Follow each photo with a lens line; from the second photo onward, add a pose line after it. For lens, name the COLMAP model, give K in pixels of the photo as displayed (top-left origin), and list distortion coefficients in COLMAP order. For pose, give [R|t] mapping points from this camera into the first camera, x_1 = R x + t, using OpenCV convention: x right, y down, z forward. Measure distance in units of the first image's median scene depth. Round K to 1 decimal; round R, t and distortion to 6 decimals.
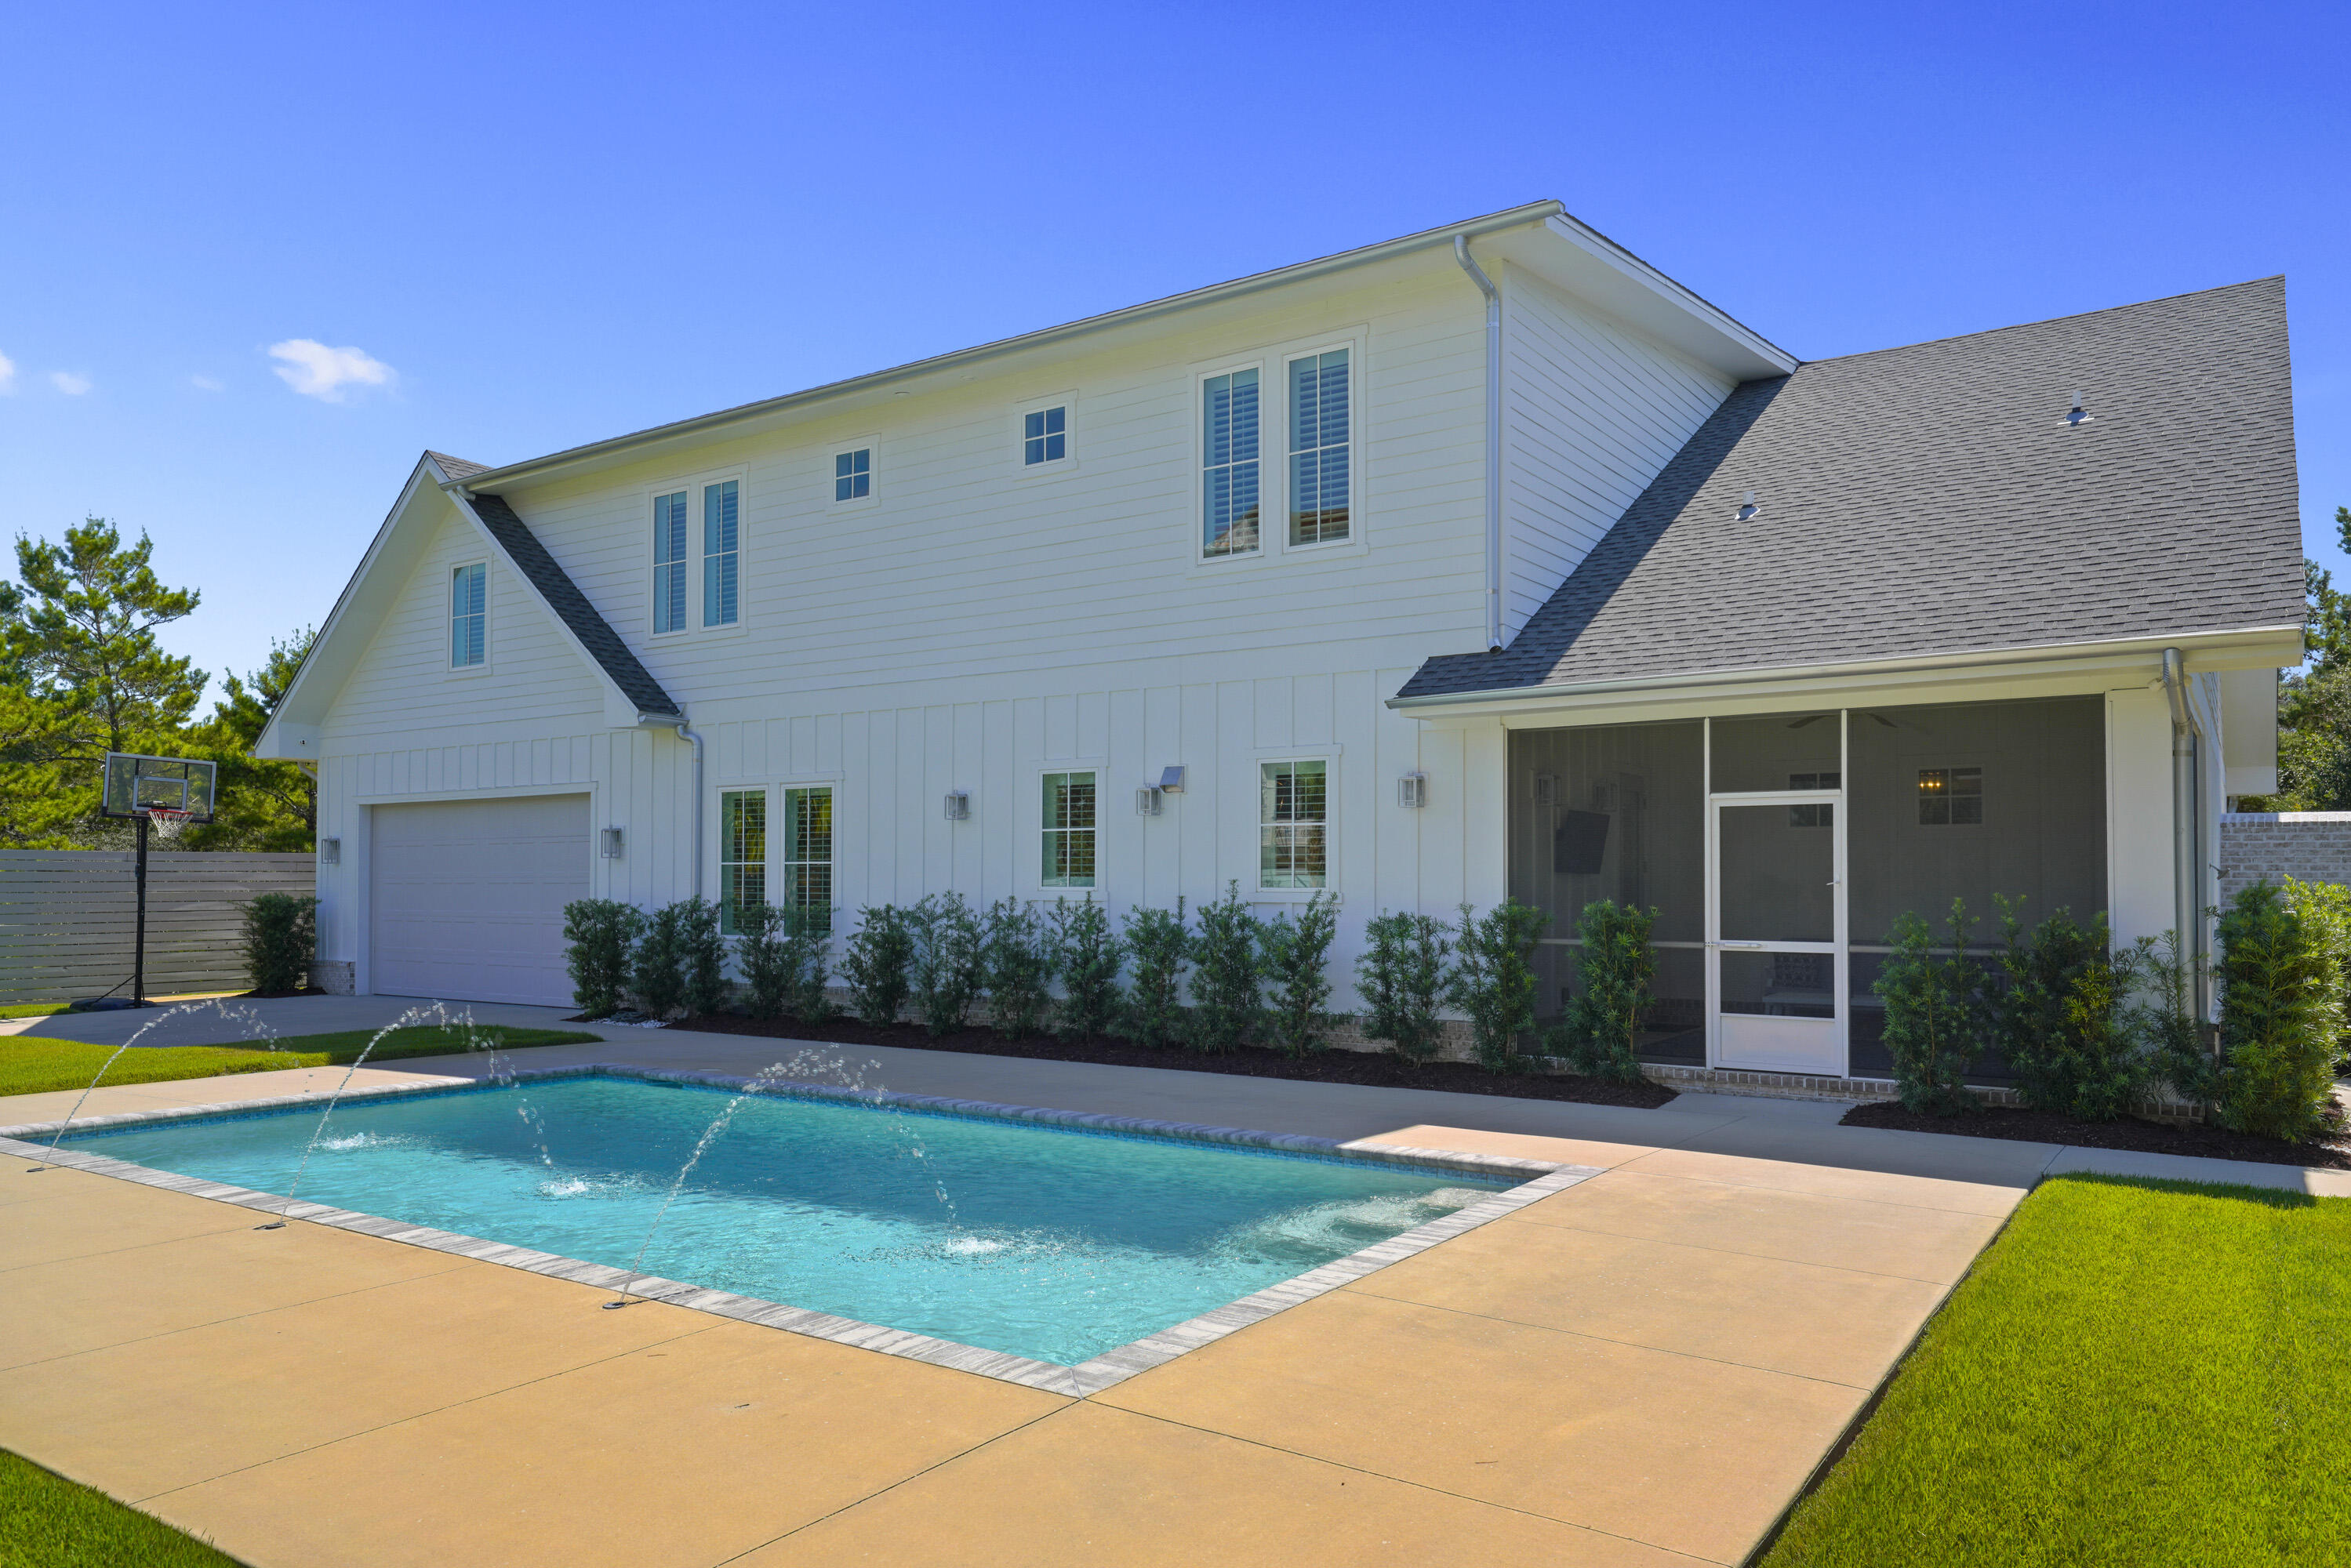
lens RADIAL K [[1540.8, 0, 1199.6], [0, 1540.8, 856.5], [0, 0, 1]] dist [0.028559, -0.003826]
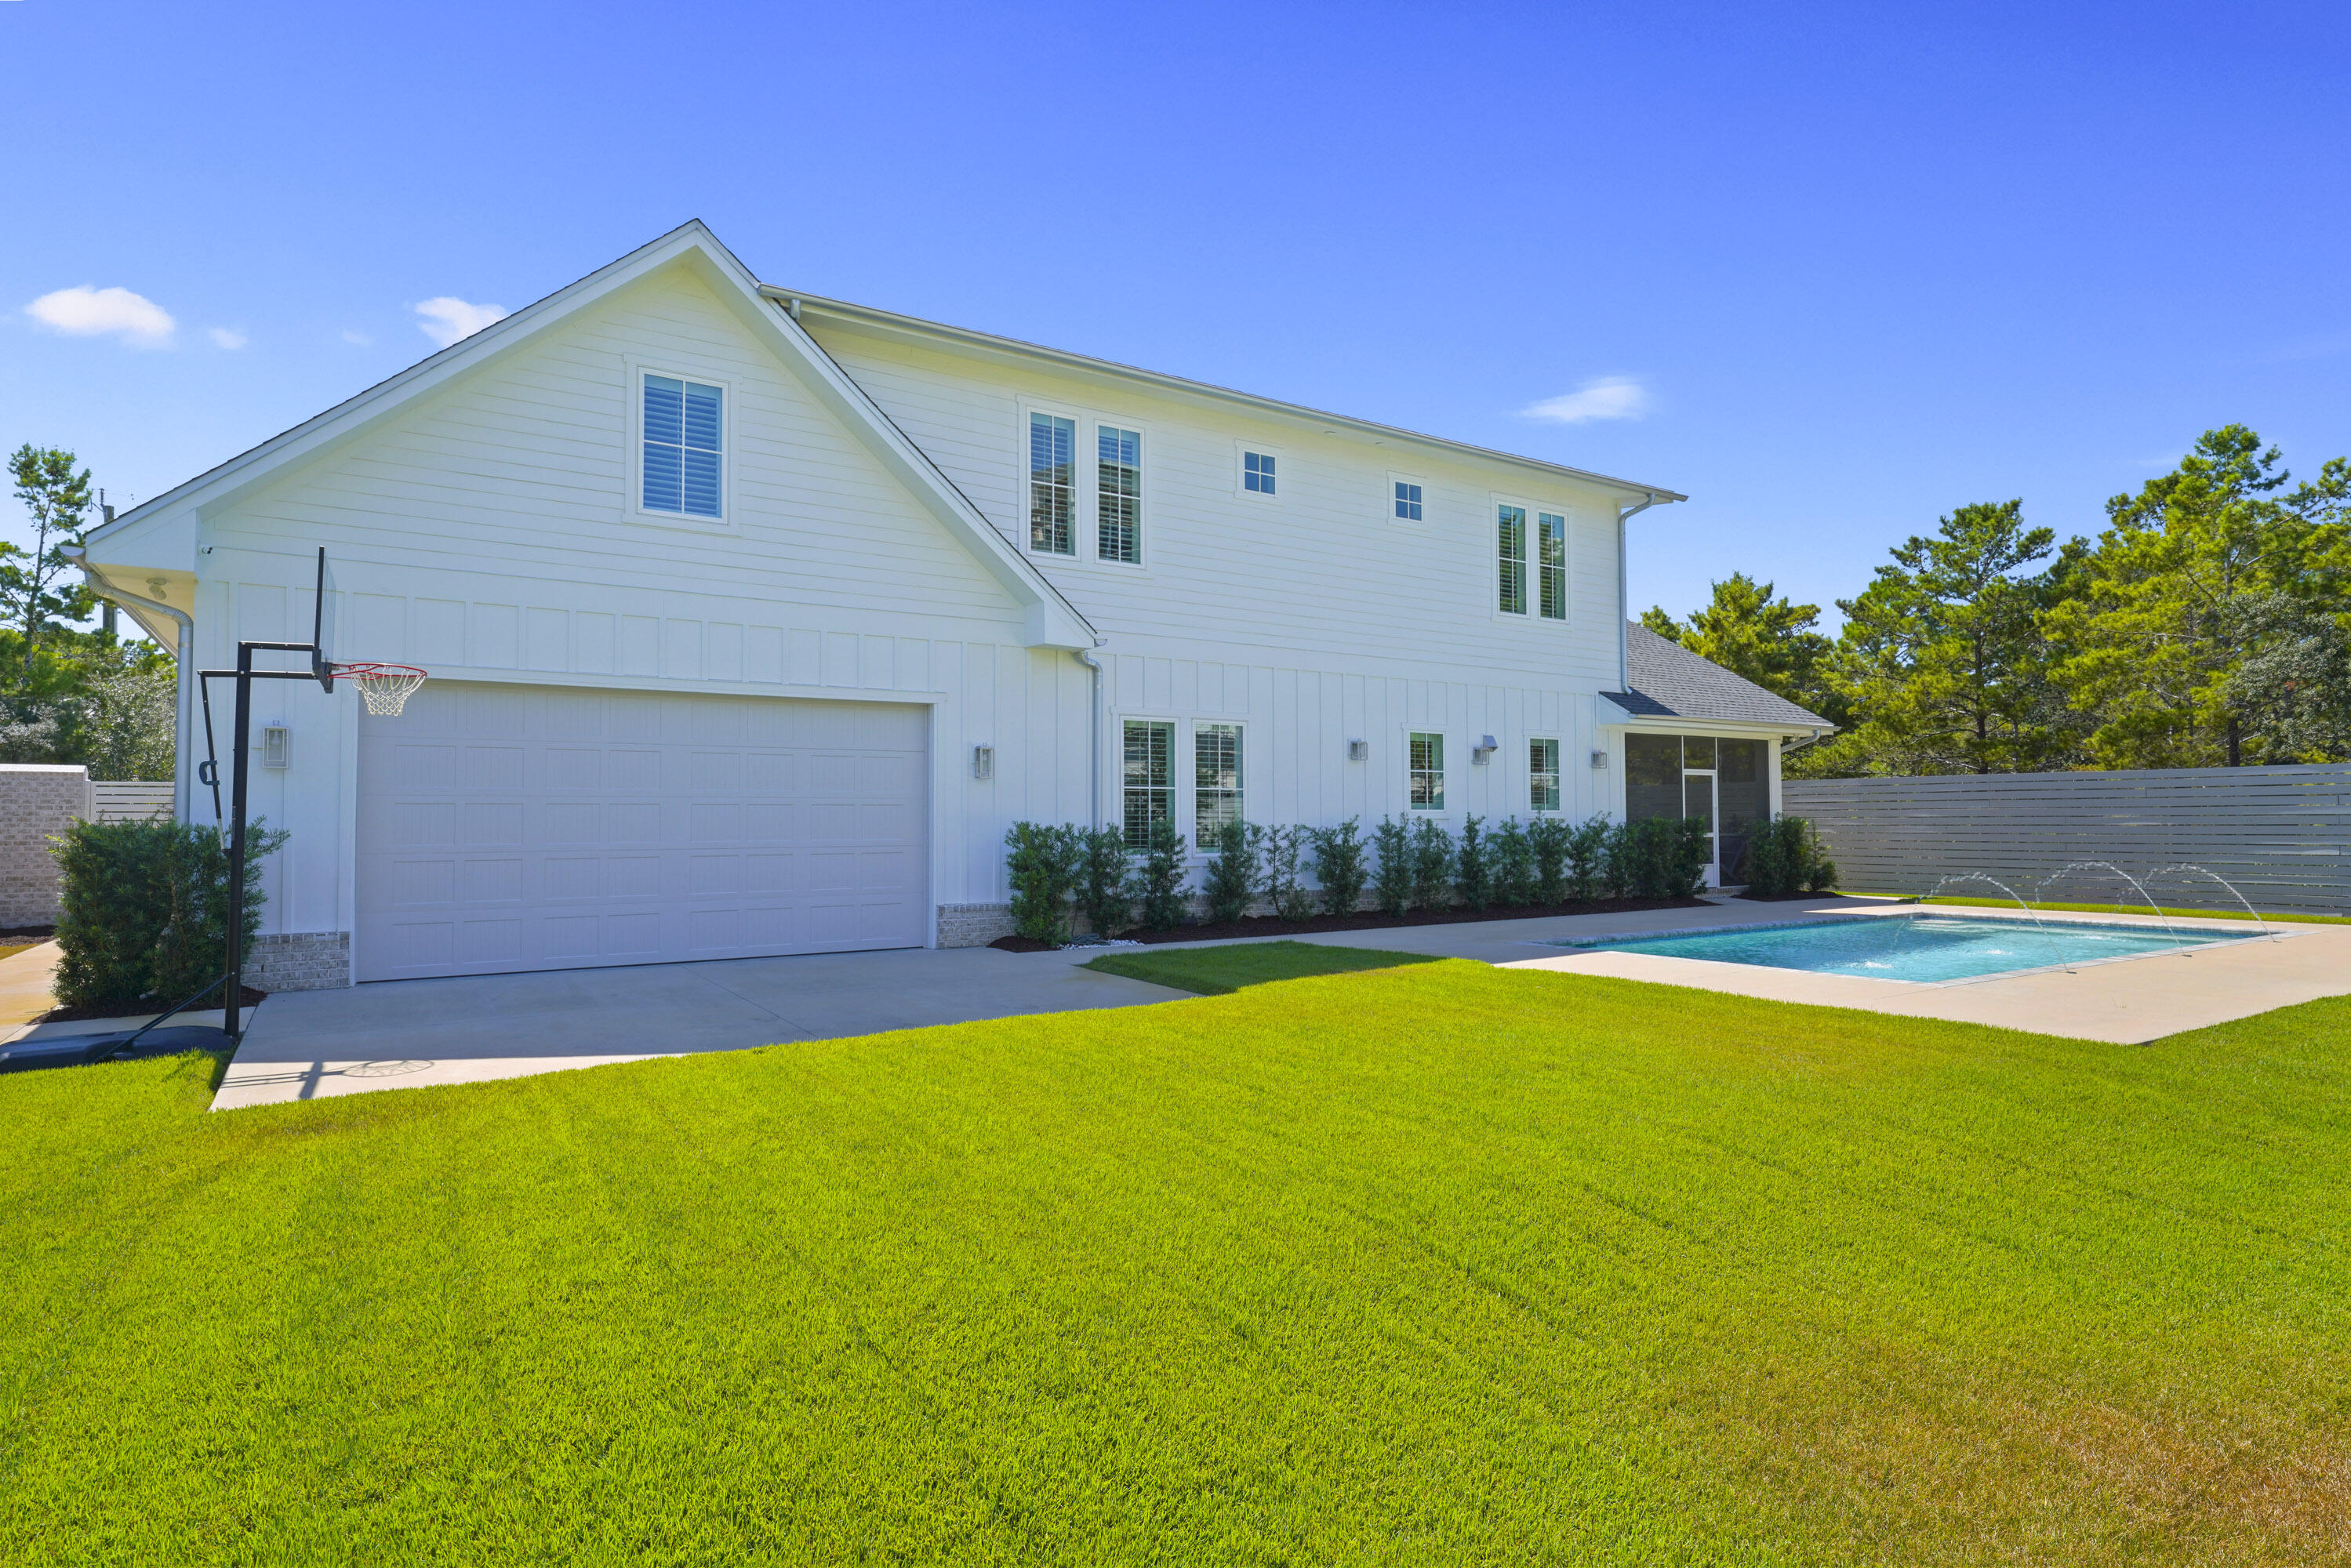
lens RADIAL K [[1239.3, 0, 1187.9], [0, 1239.3, 785.6], [0, 0, 1]] dist [0.006645, 0.001308]
pose [[0.388622, 0.022753, 0.921116, -1.345391], [-0.014469, 0.999722, -0.018590, 0.023301], [-0.921284, -0.006103, 0.388843, 0.785870]]
